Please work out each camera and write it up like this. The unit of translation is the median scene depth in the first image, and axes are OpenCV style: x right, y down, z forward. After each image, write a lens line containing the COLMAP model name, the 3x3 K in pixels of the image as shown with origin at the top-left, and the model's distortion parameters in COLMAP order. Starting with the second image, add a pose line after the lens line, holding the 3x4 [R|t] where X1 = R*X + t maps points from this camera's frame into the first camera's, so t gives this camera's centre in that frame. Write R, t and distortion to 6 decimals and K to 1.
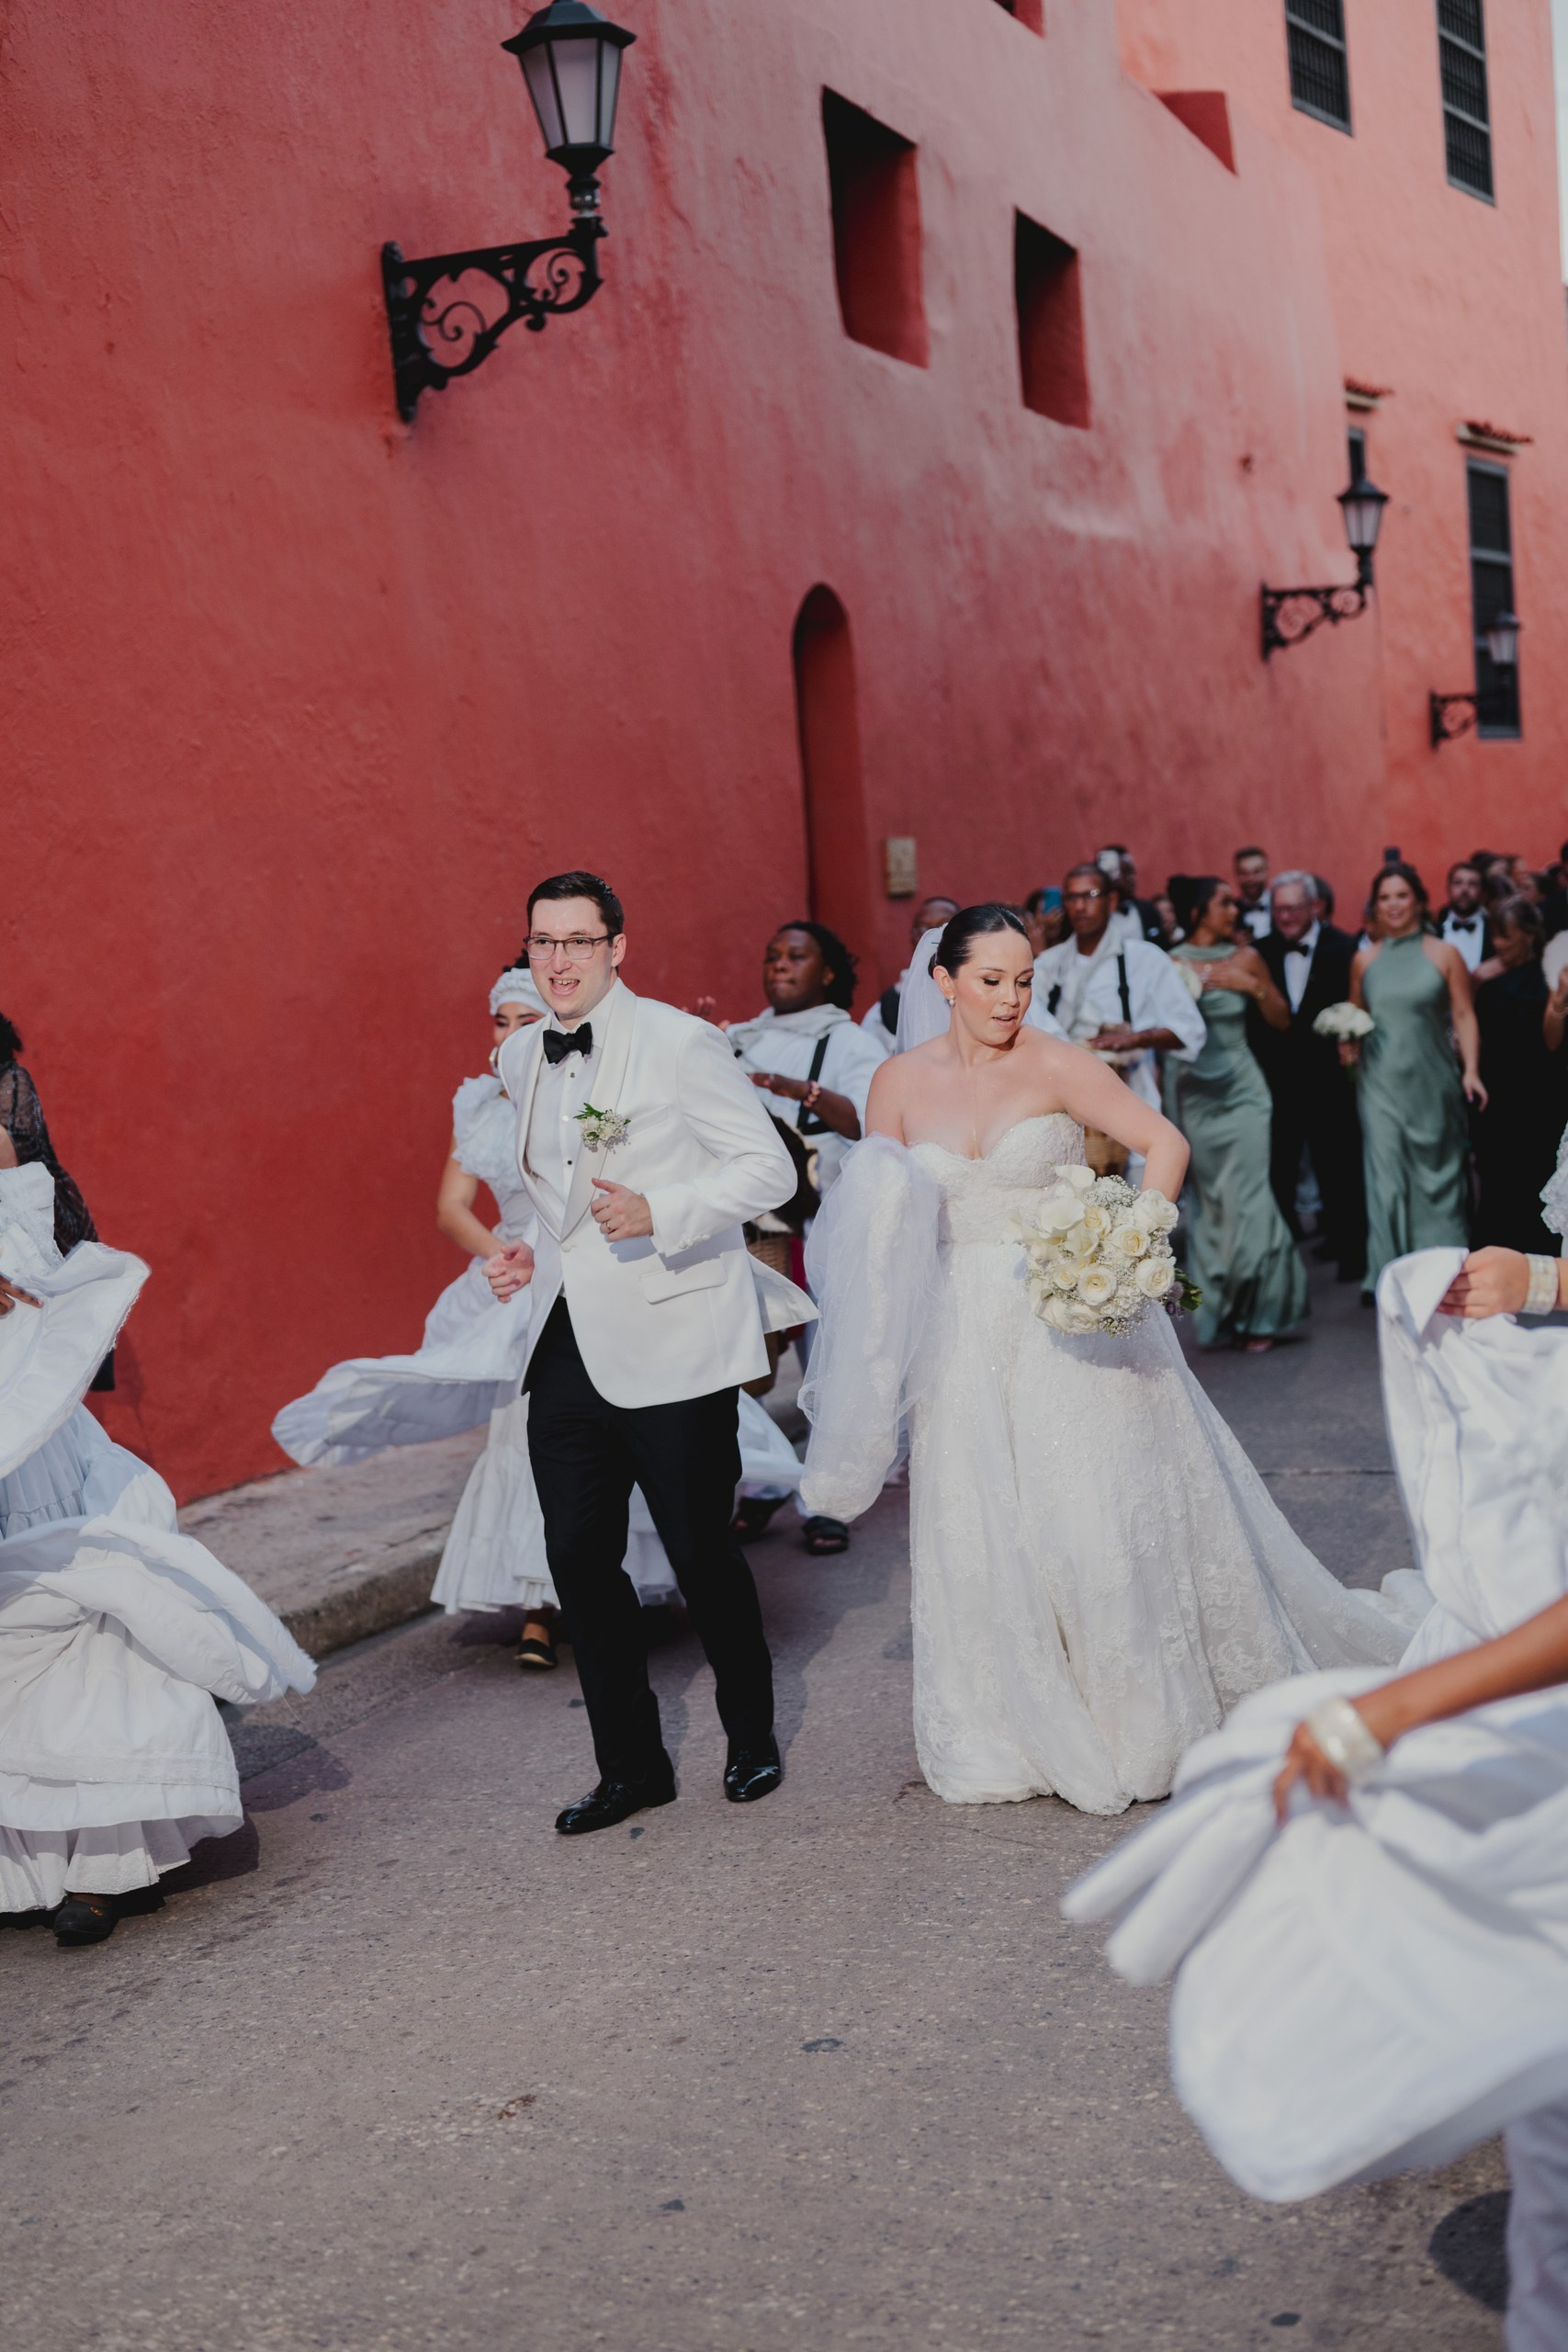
lens RADIAL K [[3362.1, 0, 790.7], [0, 3362.1, 1180.2], [0, 0, 1]] dist [-0.002142, 0.000000]
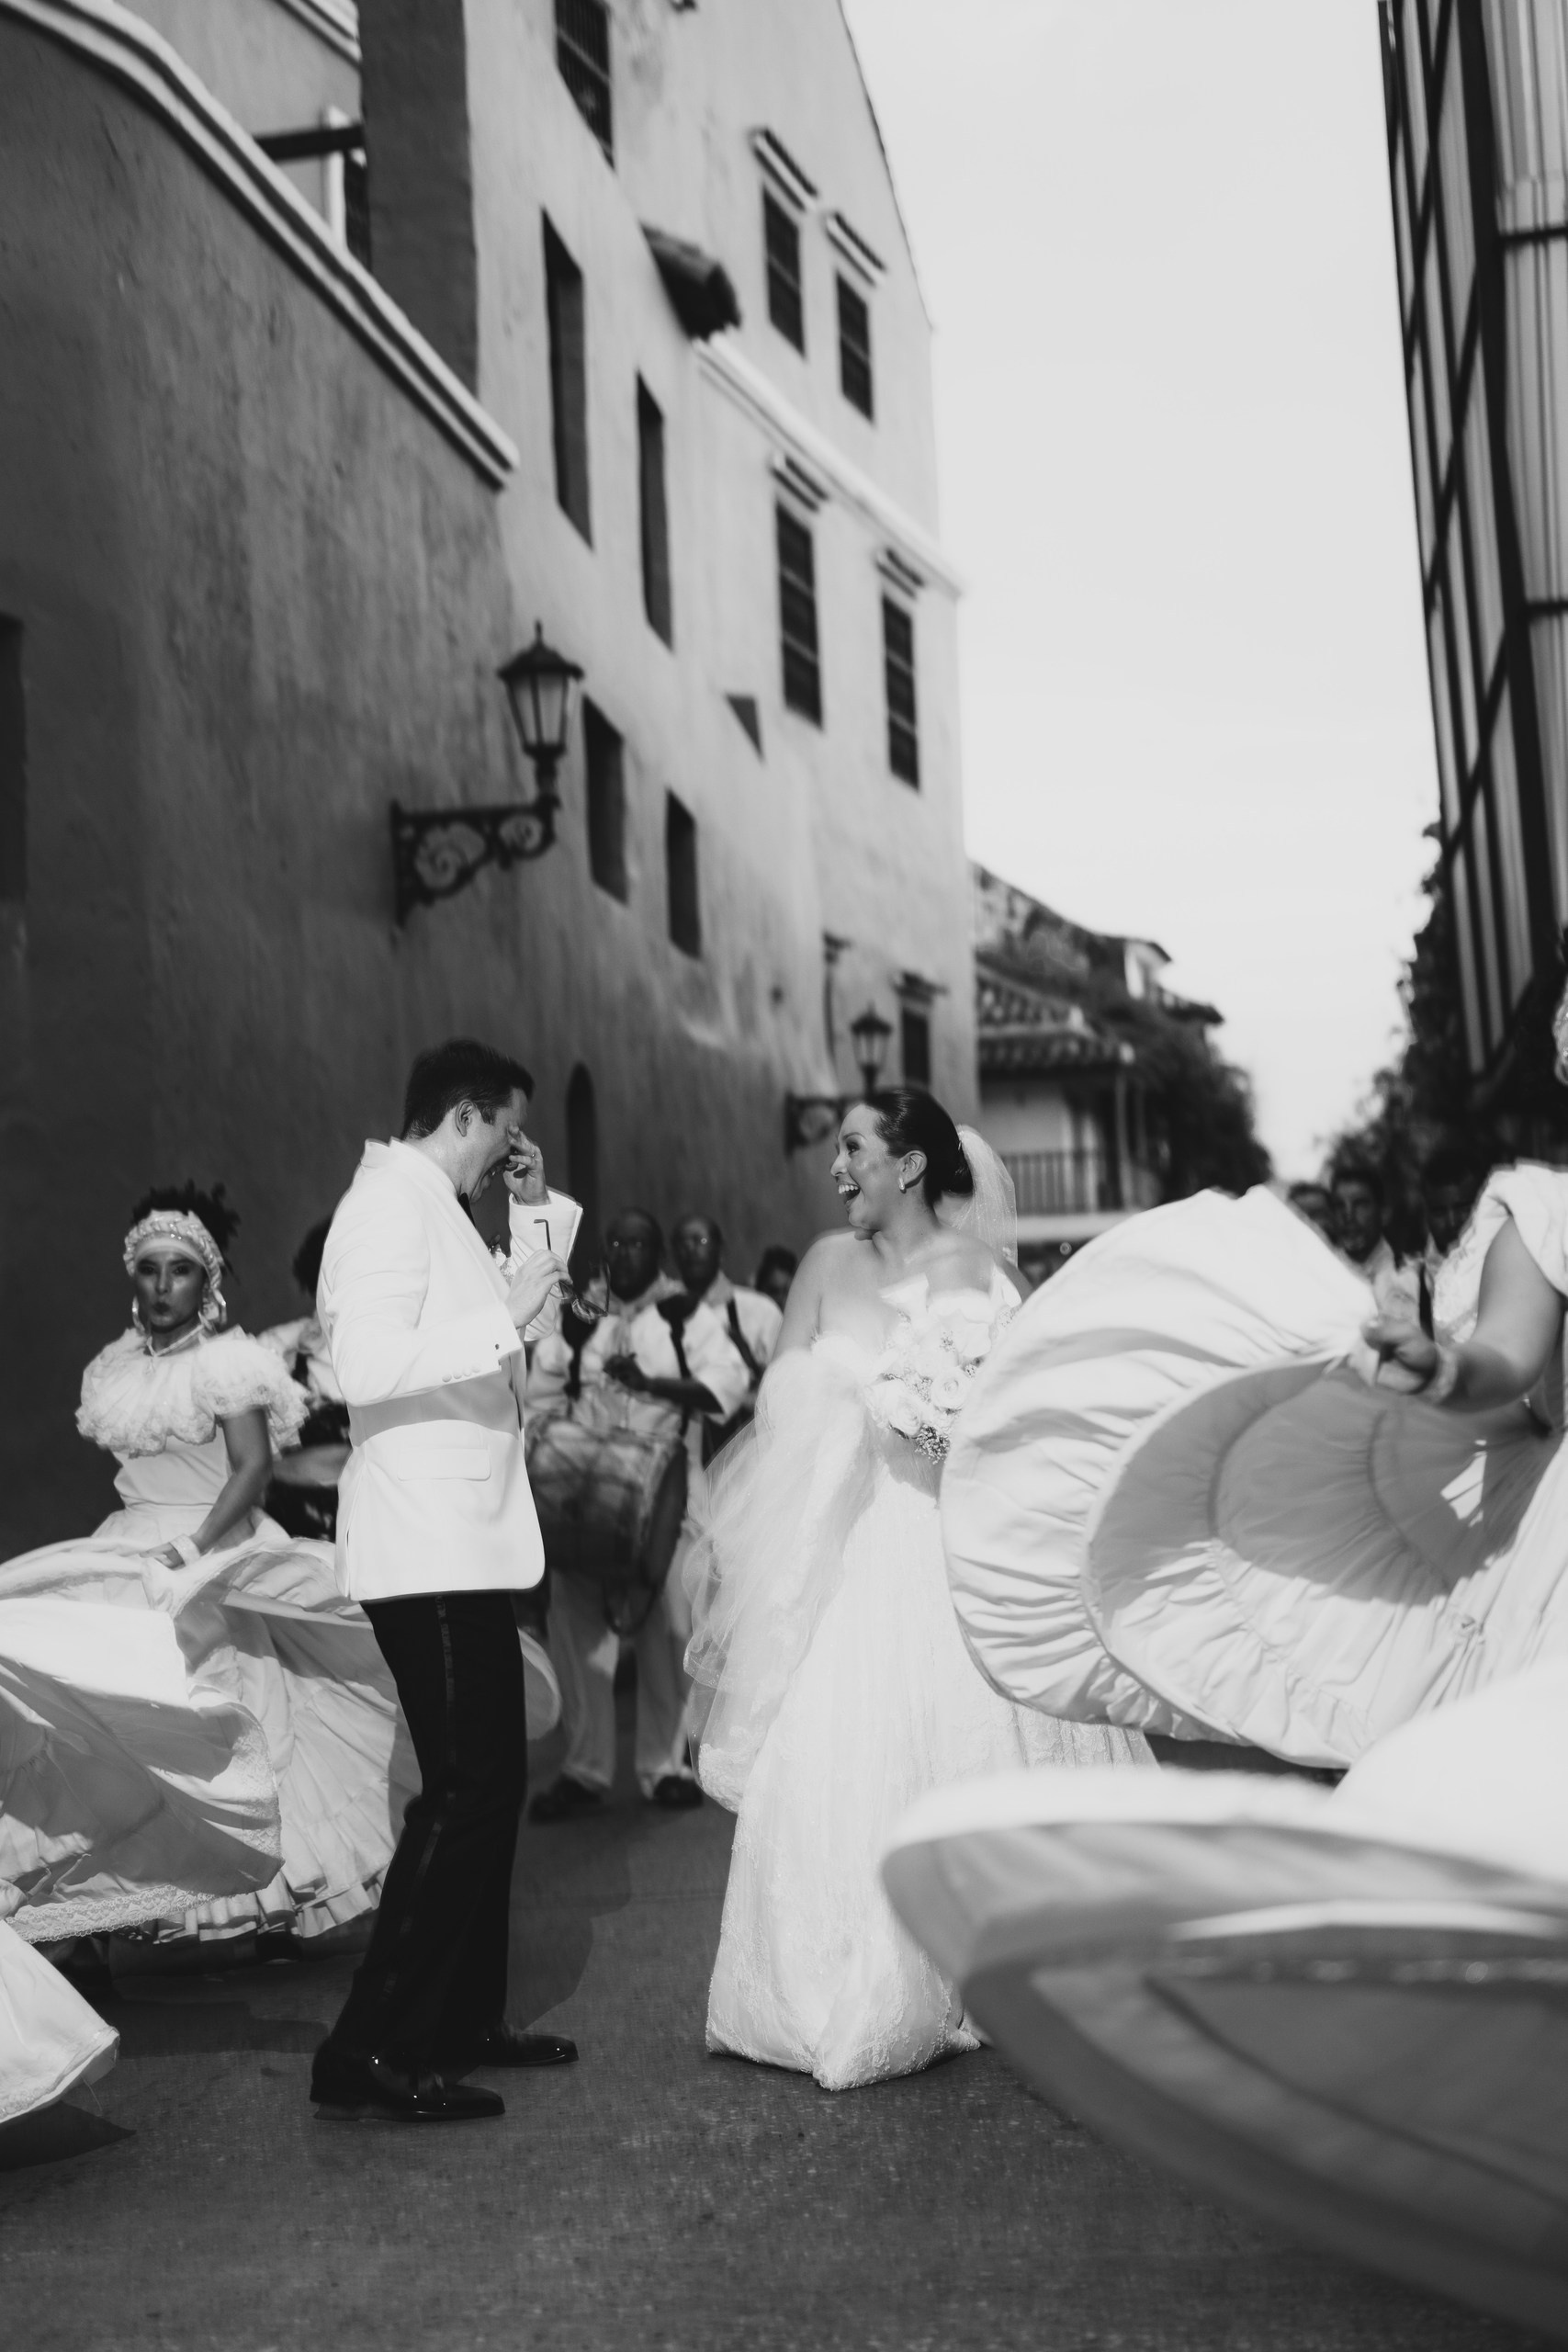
lens RADIAL K [[3362.1, 0, 784.4], [0, 3362.1, 1183.5], [0, 0, 1]] dist [-0.002142, 0.000000]
pose [[0.976827, 0.046224, 0.208978, -0.115290], [-0.013597, 0.987830, -0.154942, 0.043445], [-0.213596, 0.148510, 0.965568, -0.168381]]
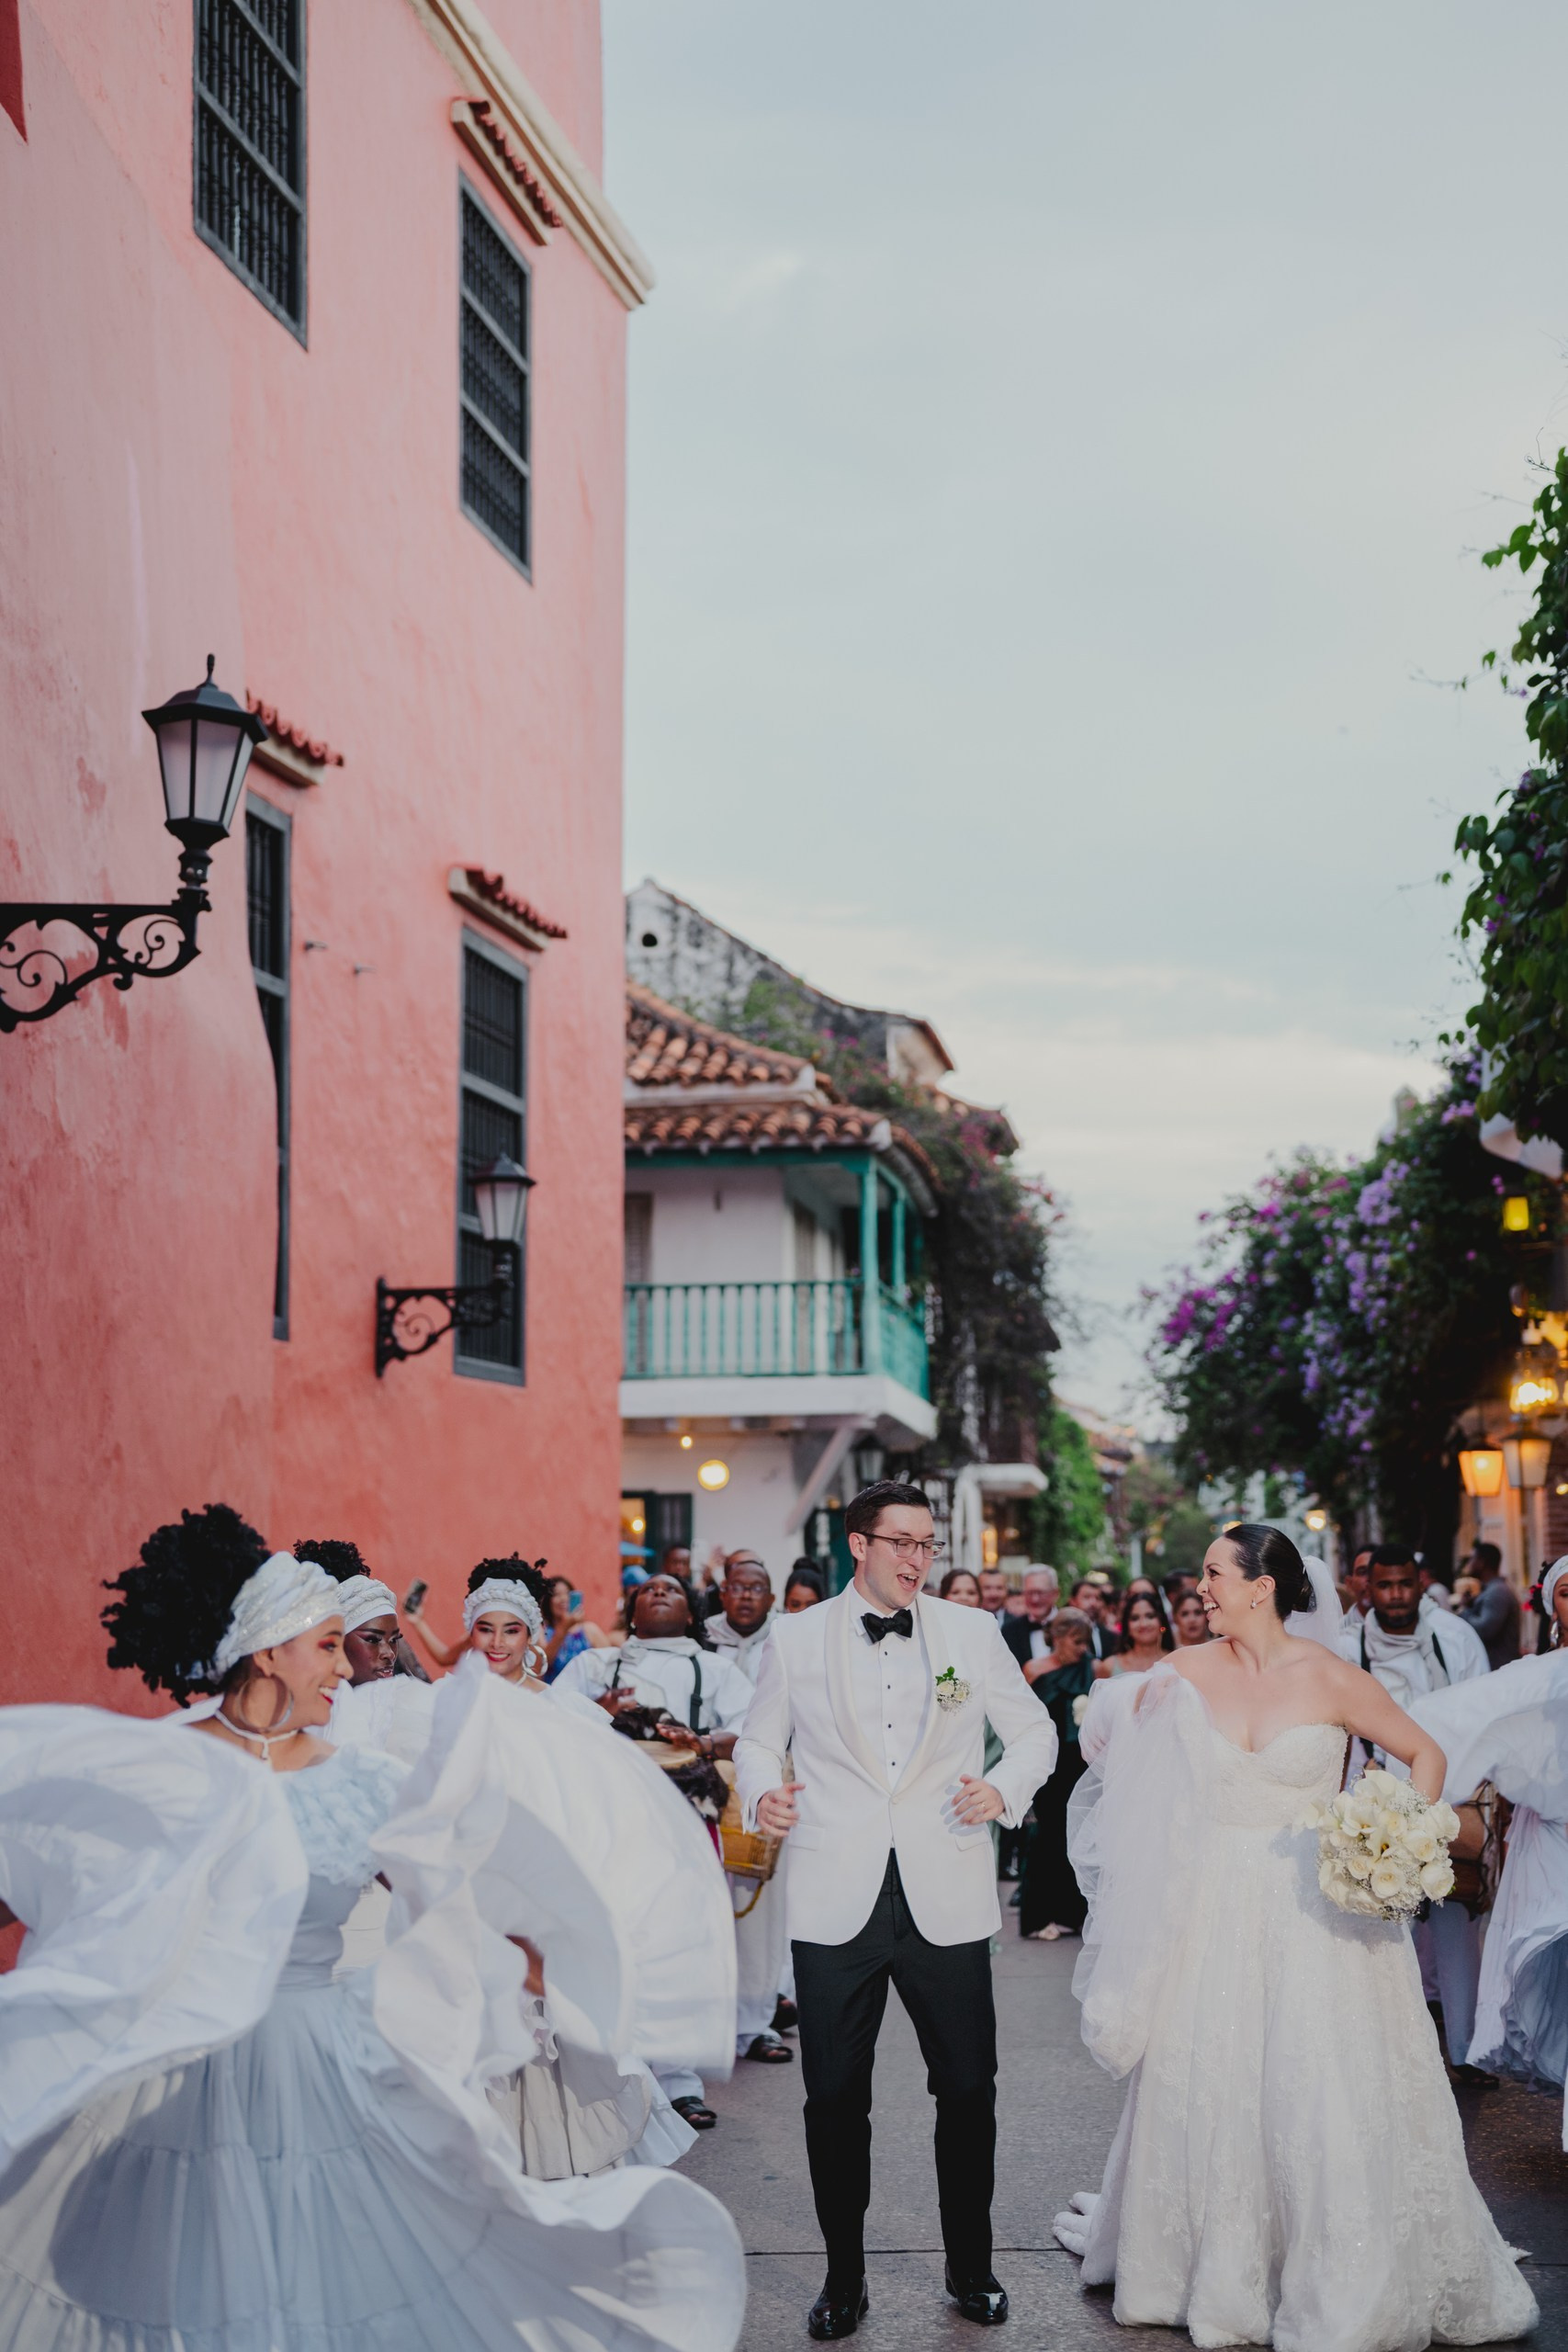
lens RADIAL K [[3362.1, 0, 776.9], [0, 3362.1, 1170.7], [0, 0, 1]] dist [-0.002142, 0.000000]
pose [[0.956945, 0.102447, 0.271588, 0.127606], [-0.040388, 0.973539, -0.224923, -0.044353], [-0.287445, 0.204270, 0.935761, 0.566819]]
